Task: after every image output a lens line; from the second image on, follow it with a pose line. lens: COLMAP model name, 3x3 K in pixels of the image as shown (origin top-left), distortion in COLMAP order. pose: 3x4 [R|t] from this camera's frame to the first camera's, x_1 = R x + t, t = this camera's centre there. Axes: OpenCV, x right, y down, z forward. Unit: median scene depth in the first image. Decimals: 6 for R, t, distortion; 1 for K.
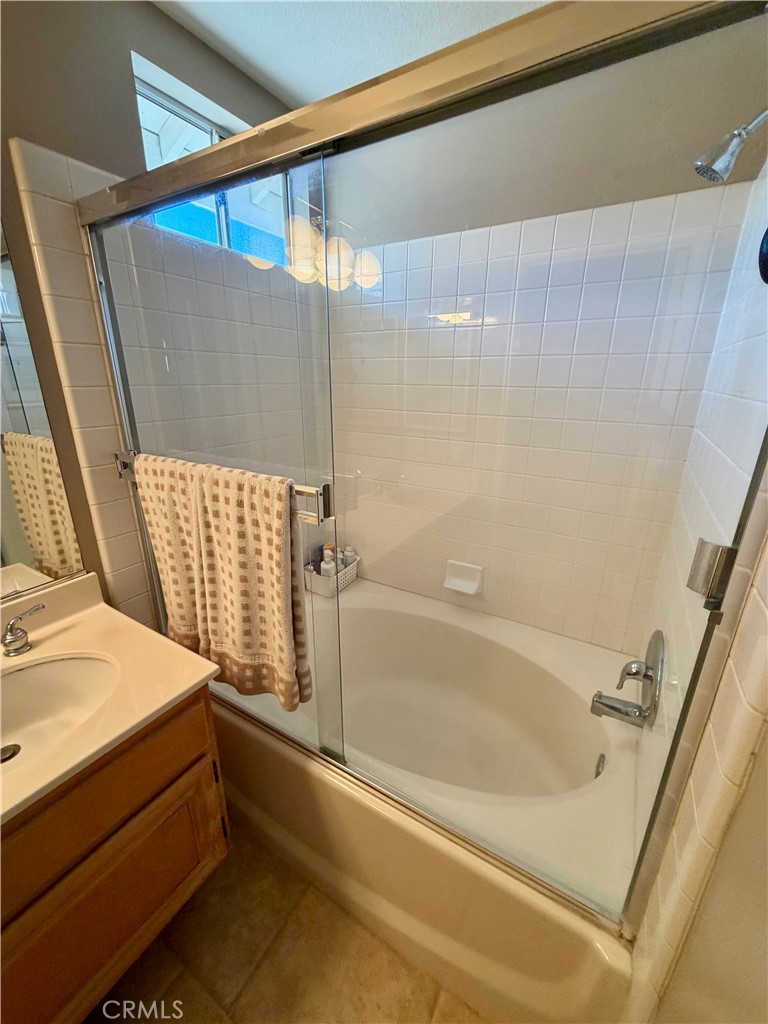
lens RADIAL K [[409.2, 0, 381.4], [0, 409.2, 510.2], [0, 0, 1]] dist [-0.002212, 0.000334]
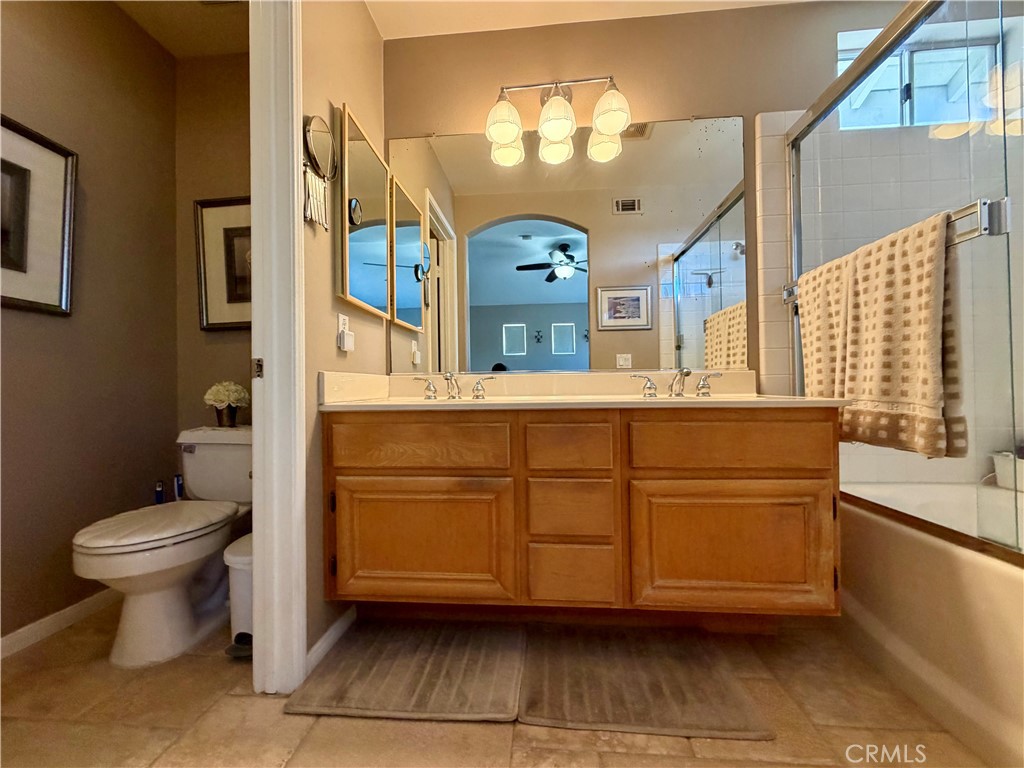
lens RADIAL K [[409.2, 0, 513.9], [0, 409.2, 387.3], [0, 0, 1]] dist [-0.002212, 0.000334]
pose [[0.442318, -0.020030, -0.896635, 0.212259], [-0.261998, 0.953254, -0.150541, 0.746355], [0.857736, 0.301504, 0.416394, -0.305726]]
